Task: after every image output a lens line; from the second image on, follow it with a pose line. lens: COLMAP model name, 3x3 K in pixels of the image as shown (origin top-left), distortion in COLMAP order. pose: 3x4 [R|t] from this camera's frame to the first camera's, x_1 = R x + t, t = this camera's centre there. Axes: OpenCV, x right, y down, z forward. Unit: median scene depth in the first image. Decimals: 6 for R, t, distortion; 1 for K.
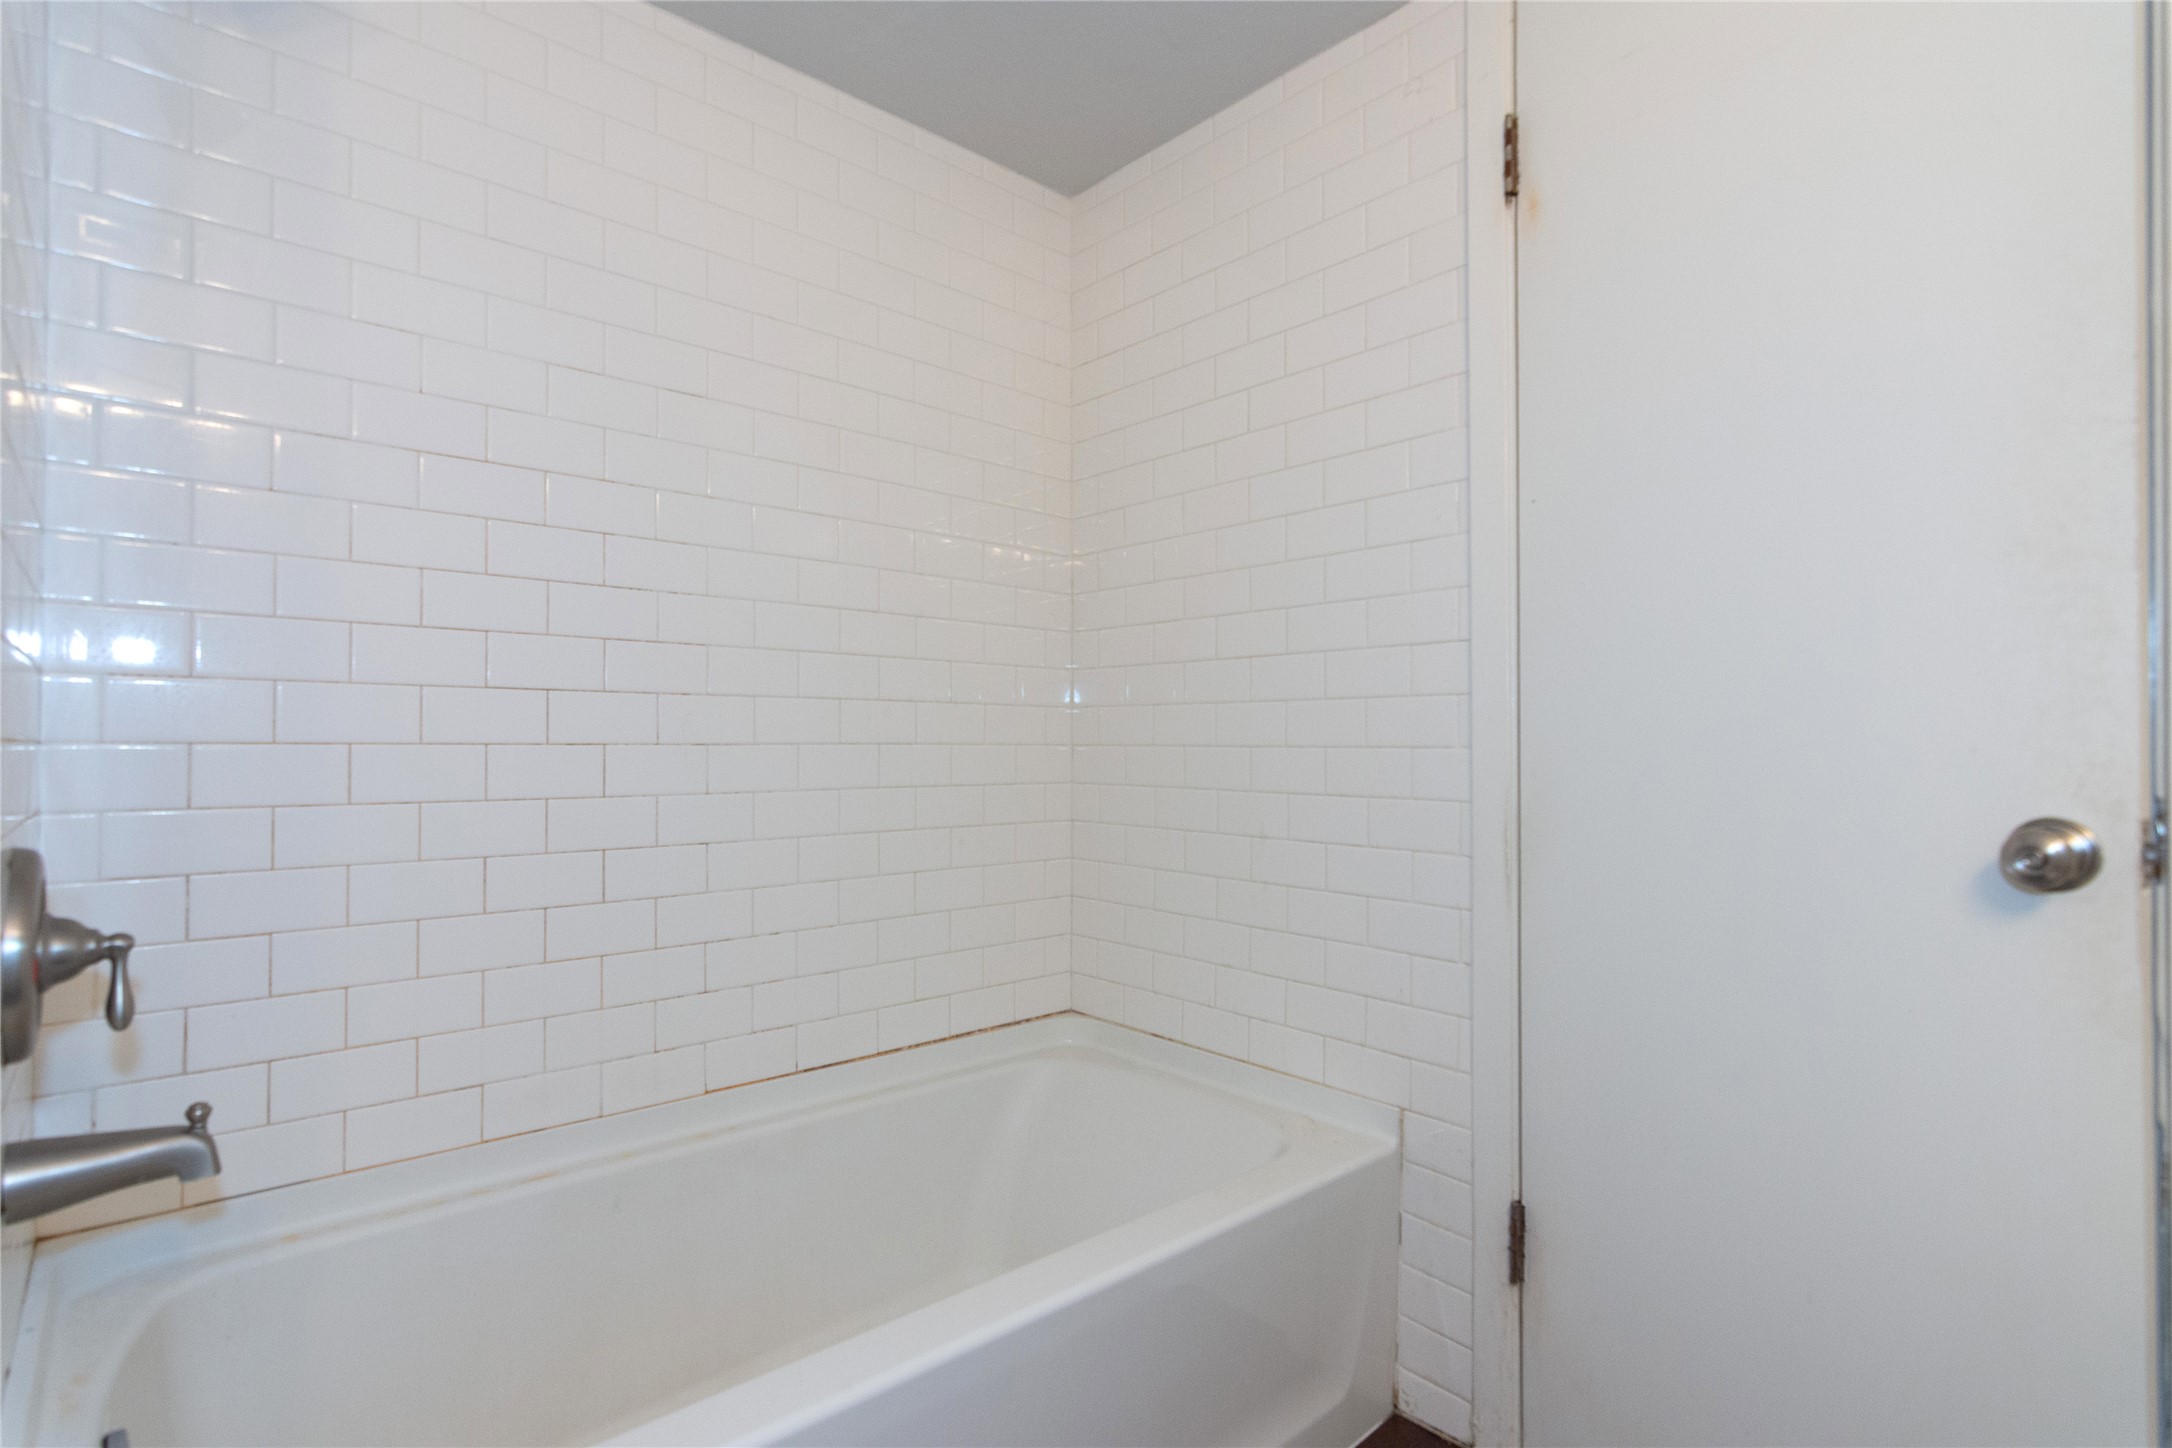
lens RADIAL K [[1050.9, 0, 1069.0], [0, 1050.9, 743.7], [0, 0, 1]] dist [0.001285, 0.000578]
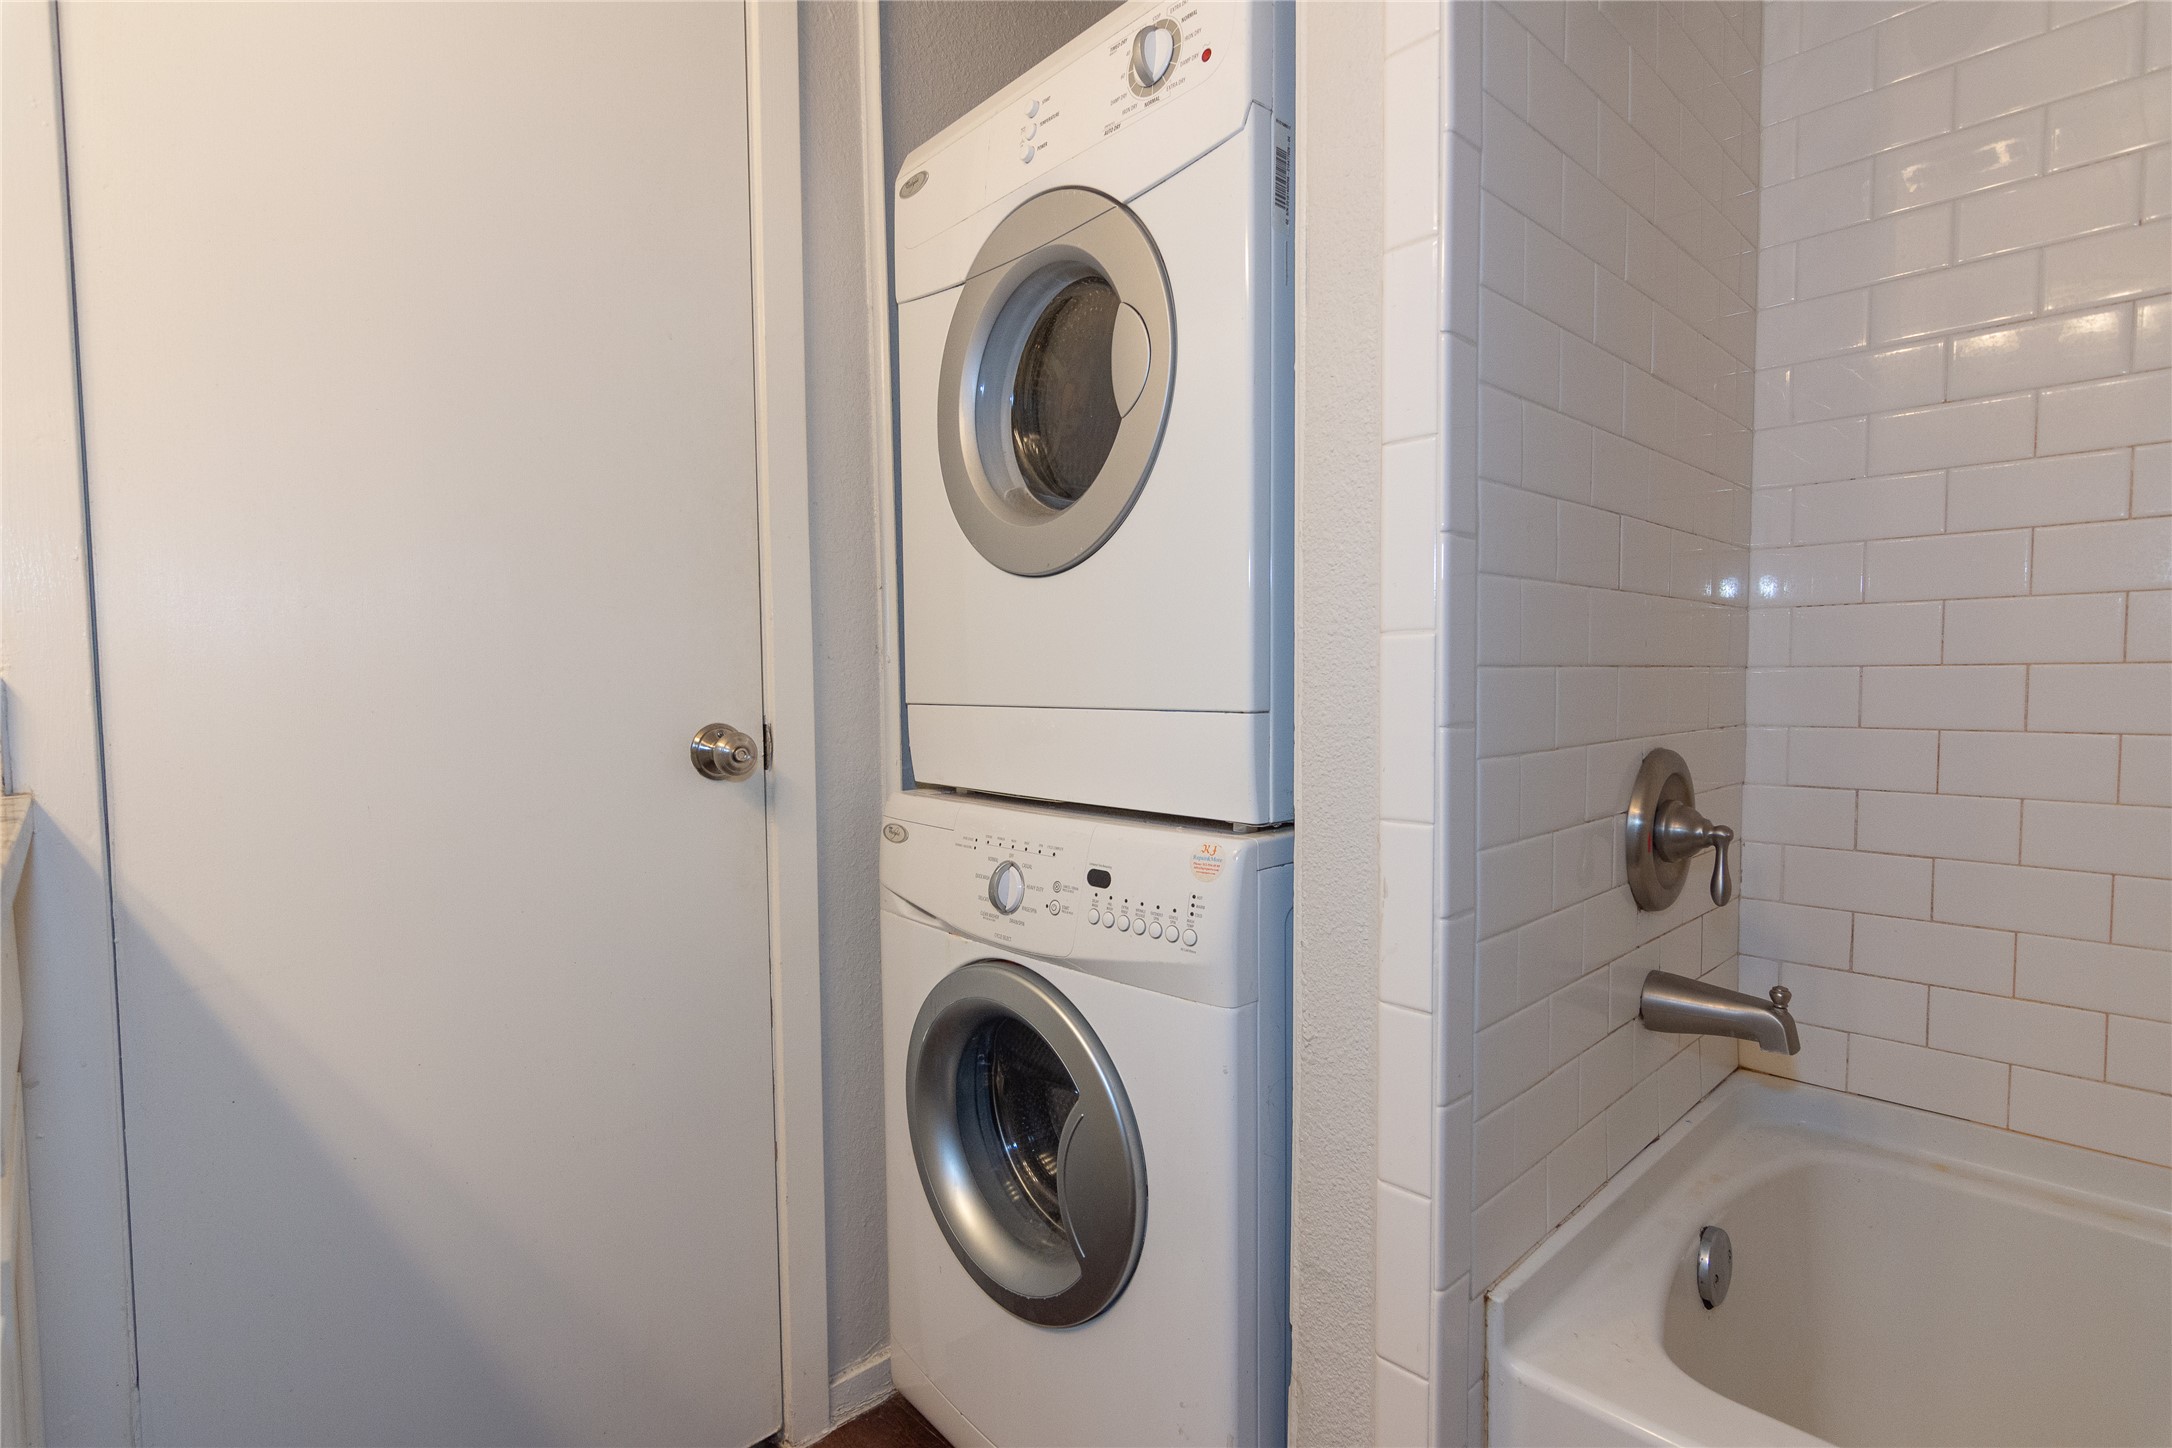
lens RADIAL K [[1050.9, 0, 1078.6], [0, 1050.9, 738.6], [0, 0, 1]] dist [0.001285, 0.000578]
pose [[0.021702, 0.057406, -0.998115, 0.263664], [0.013268, 0.998246, 0.057702, 0.001740], [0.999676, -0.014495, 0.020902, 0.230557]]
